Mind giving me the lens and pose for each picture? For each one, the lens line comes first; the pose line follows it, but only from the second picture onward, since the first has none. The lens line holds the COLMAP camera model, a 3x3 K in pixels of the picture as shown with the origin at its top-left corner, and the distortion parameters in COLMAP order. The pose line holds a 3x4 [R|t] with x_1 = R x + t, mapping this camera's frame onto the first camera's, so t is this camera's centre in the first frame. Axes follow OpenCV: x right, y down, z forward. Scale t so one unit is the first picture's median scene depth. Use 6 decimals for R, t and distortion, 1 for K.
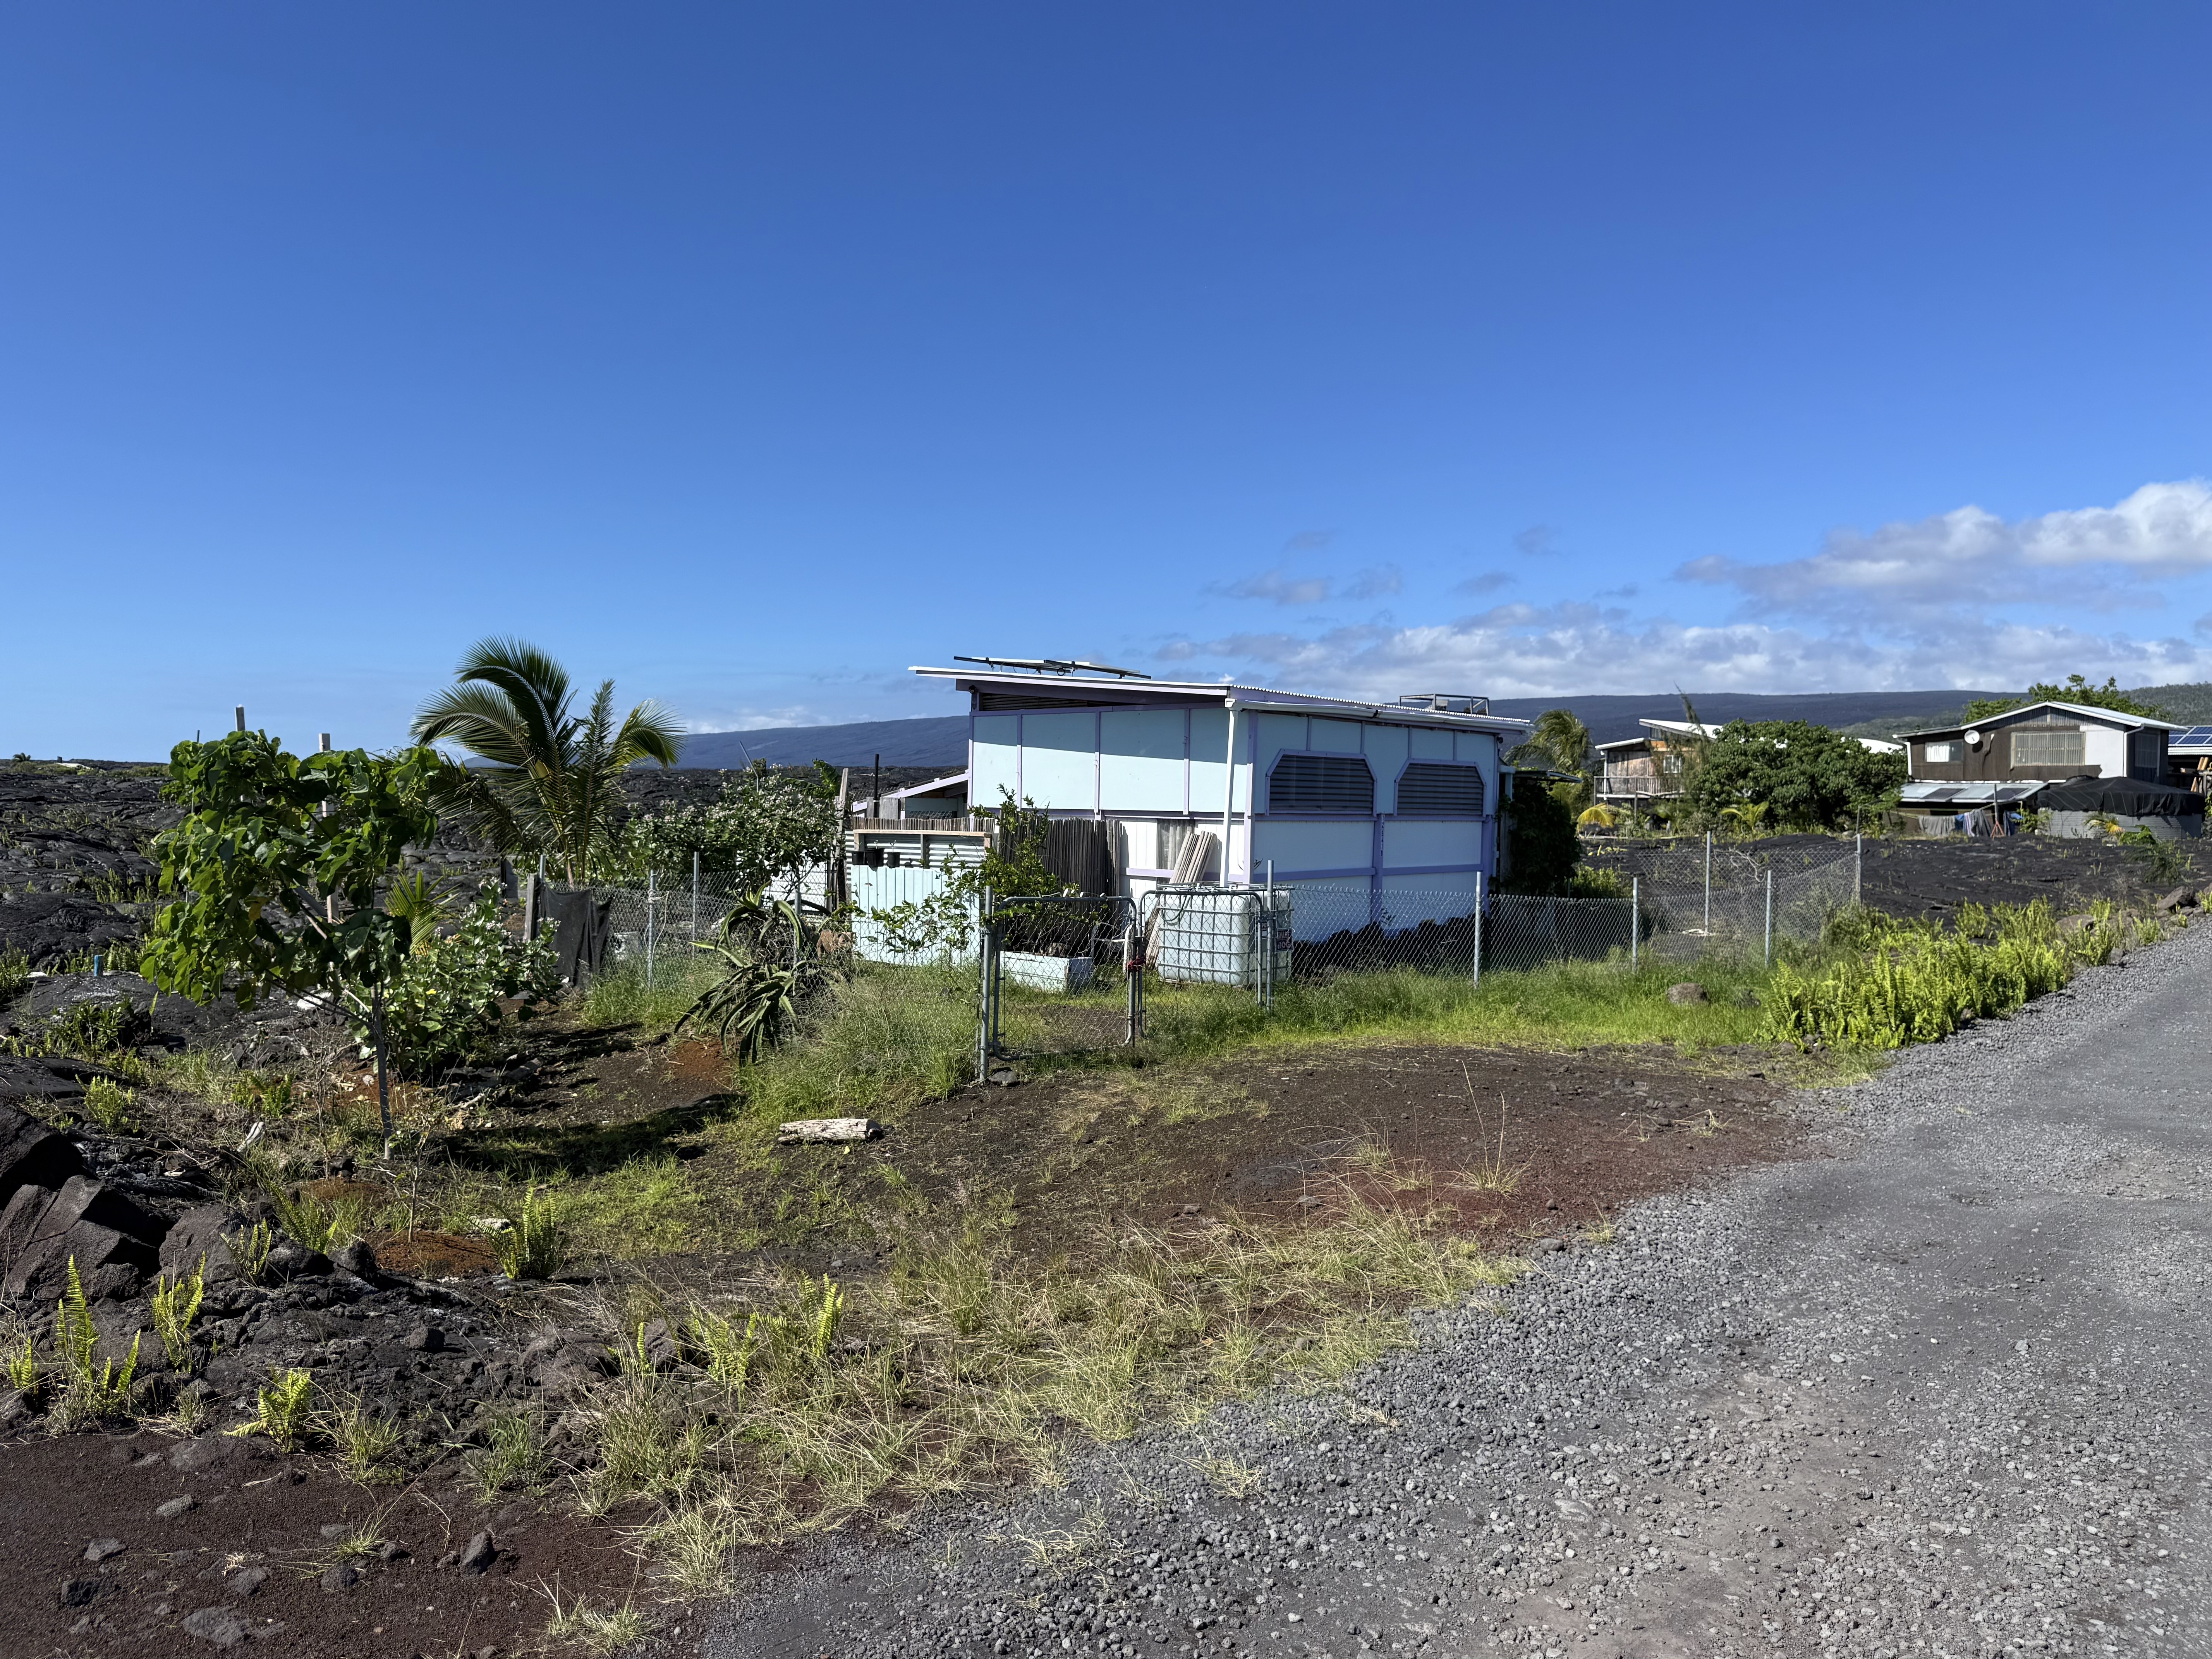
lens RADIAL K [[1567.4, 0, 1111.5], [0, 1567.4, 857.2], [0, 0, 1]] dist [0.021640, -0.003983]
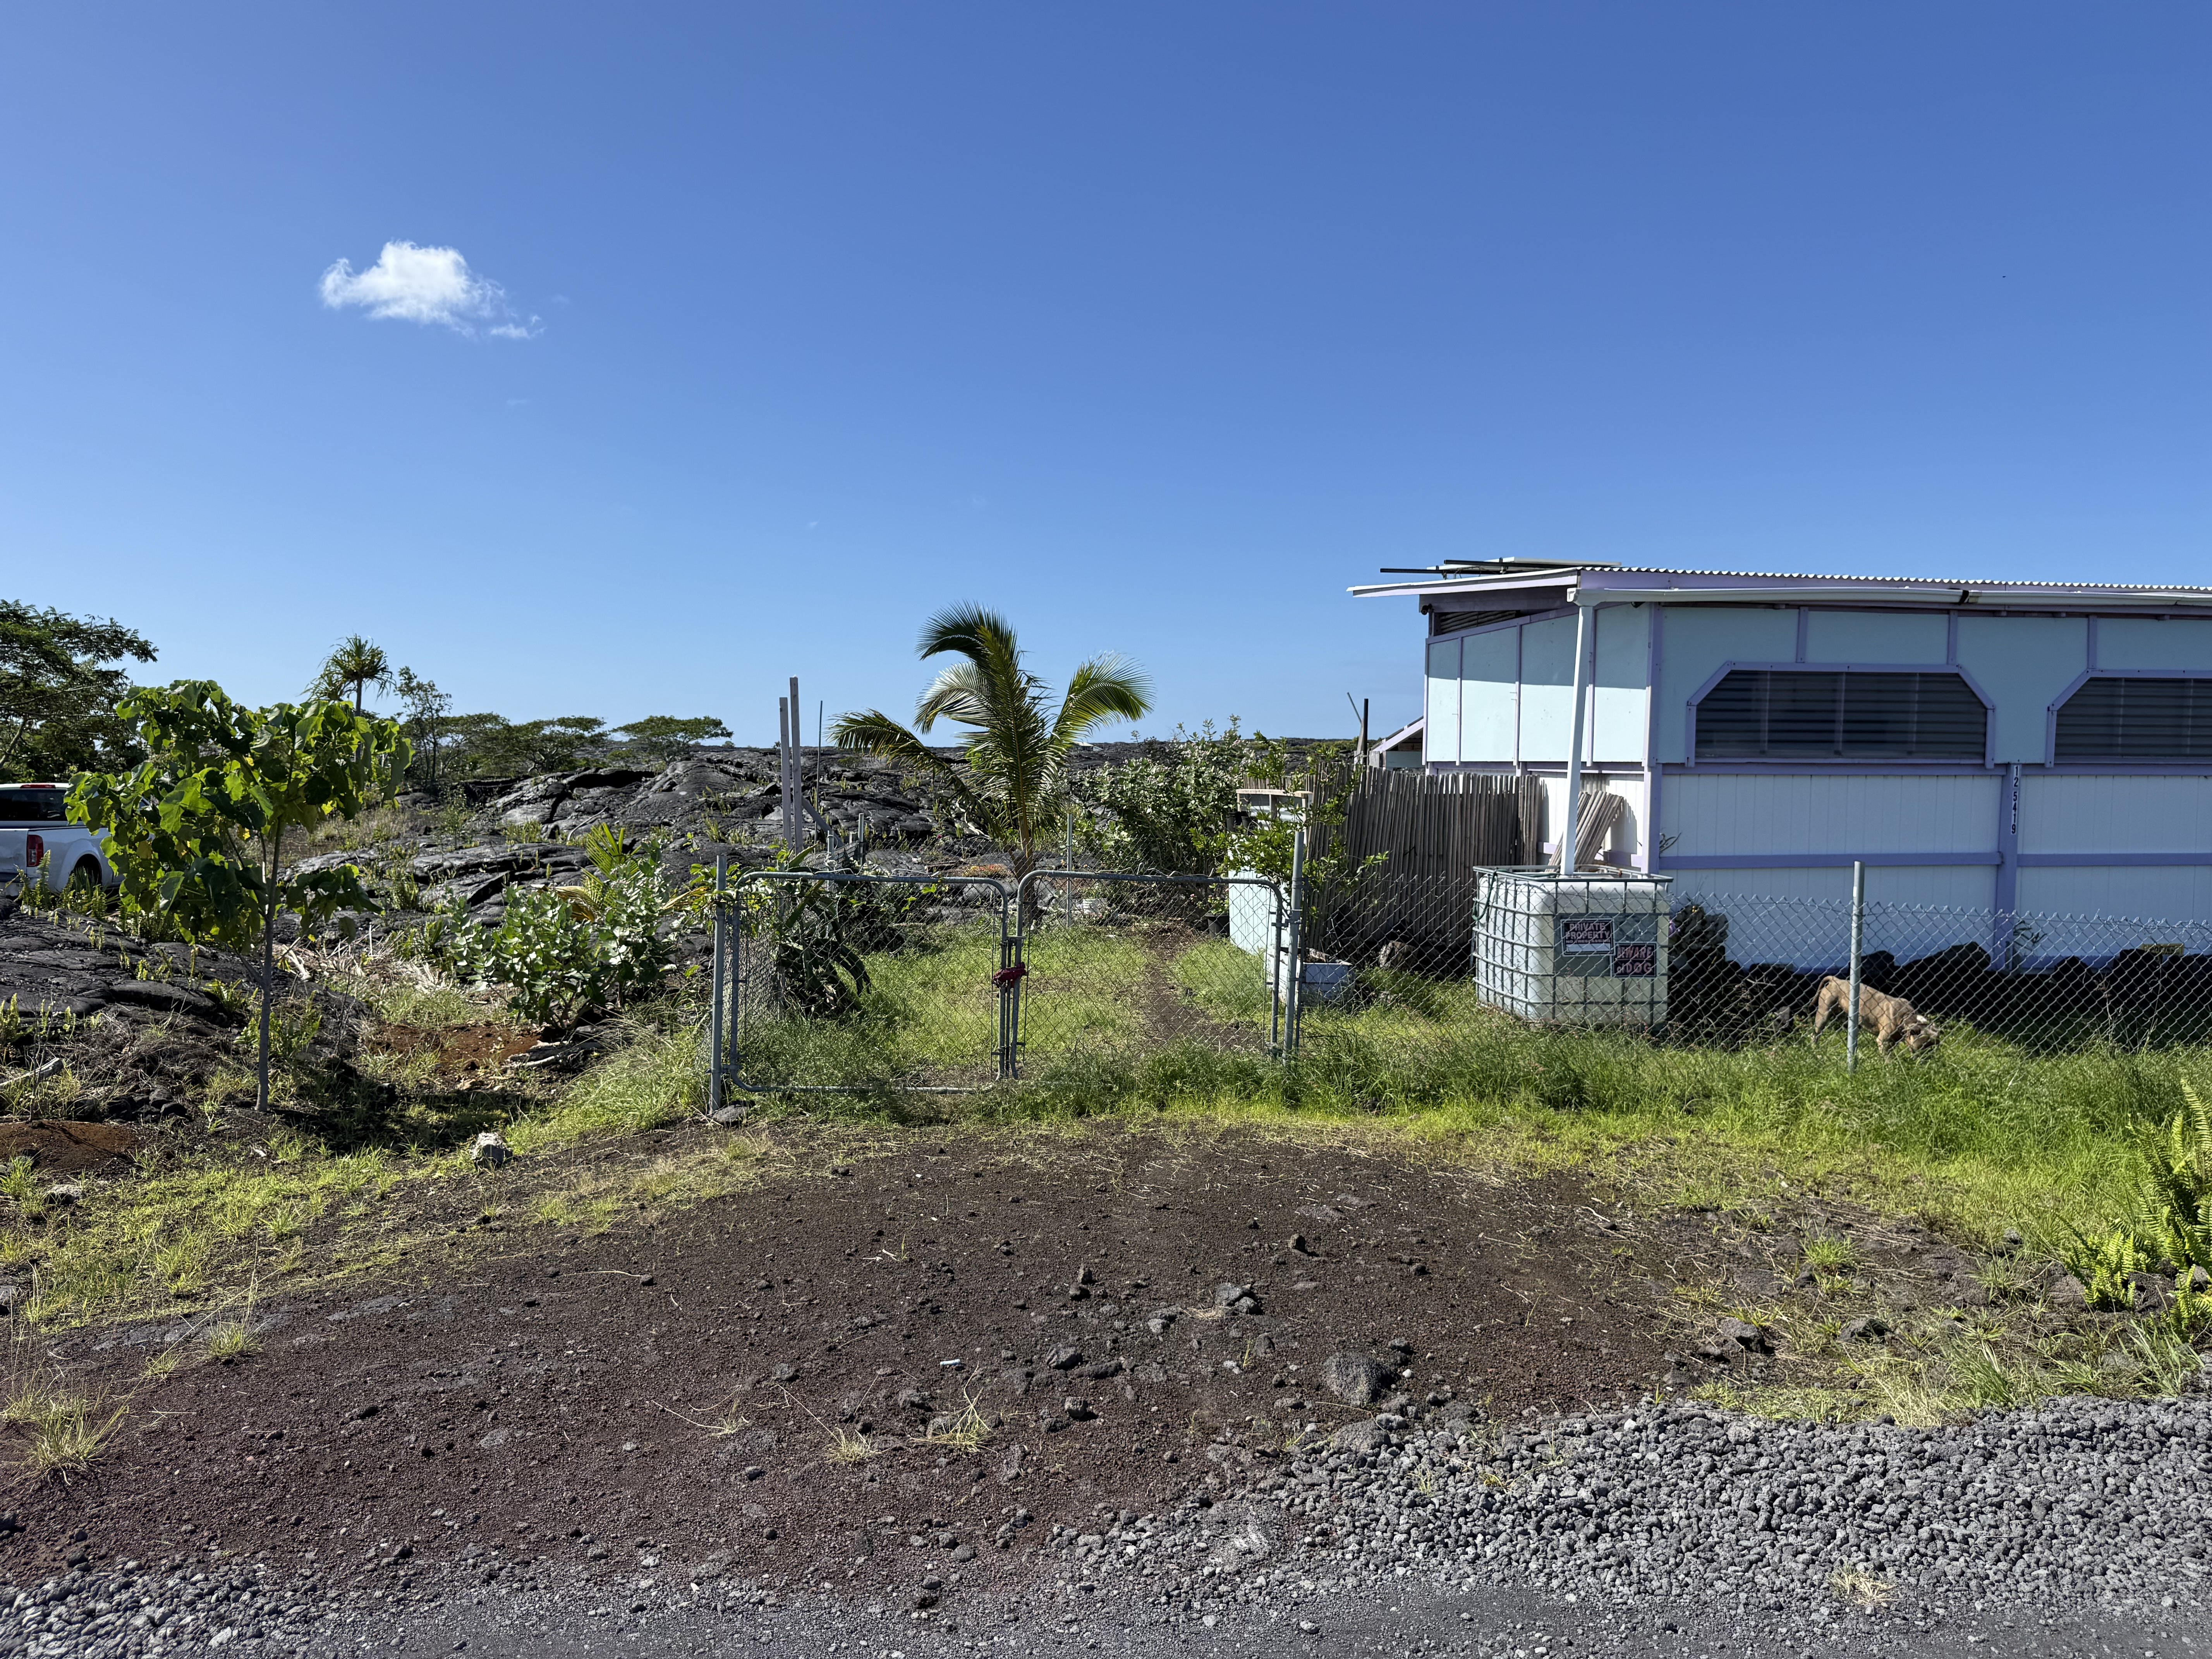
lens RADIAL K [[1567.4, 0, 1111.5], [0, 1567.4, 857.2], [0, 0, 1]] dist [0.021640, -0.003983]
pose [[0.776120, 0.025041, -0.630088, 0.295458], [-0.015183, 0.999664, 0.021027, 0.000936], [0.630403, -0.006753, 0.776239, 0.317667]]
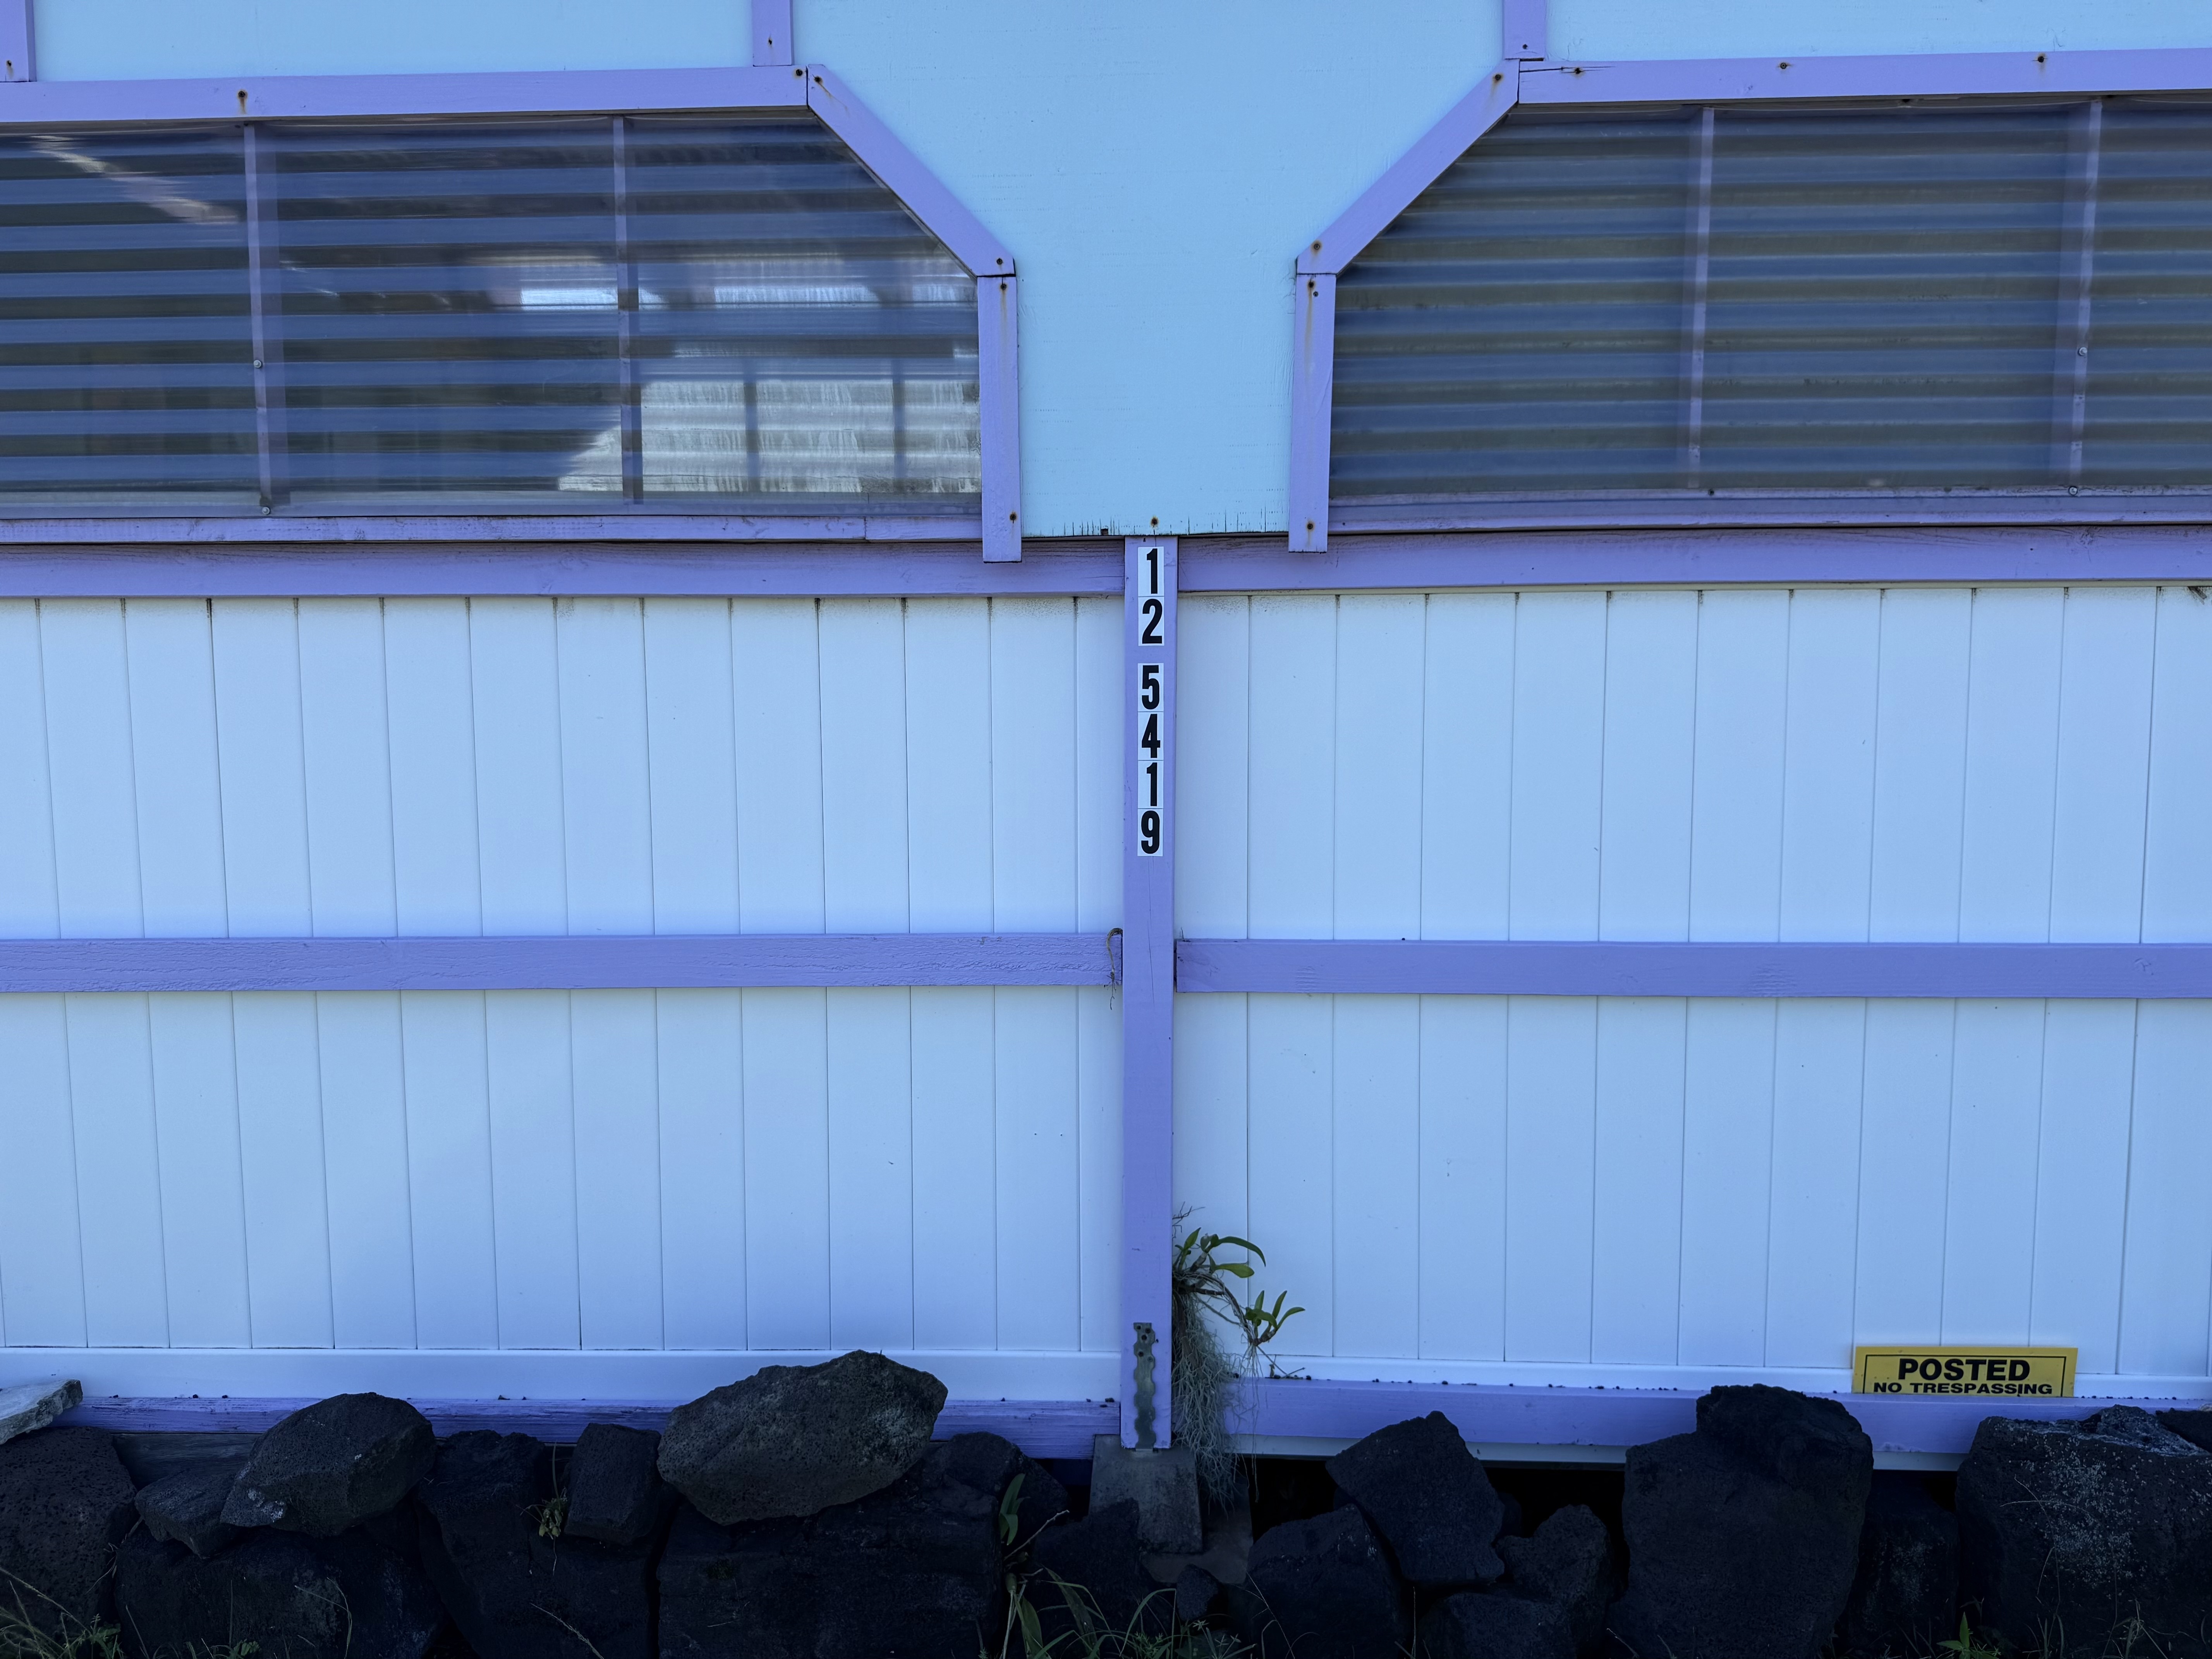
lens RADIAL K [[1983.0, 0, 1106.0], [0, 1983.0, 900.9], [0, 0, 1]] dist [0.073113, -0.004110]
pose [[0.637332, 0.088739, -0.765462, 0.312568], [-0.009166, 0.994150, 0.107618, -0.015366], [0.770534, -0.061572, 0.634418, 0.913655]]
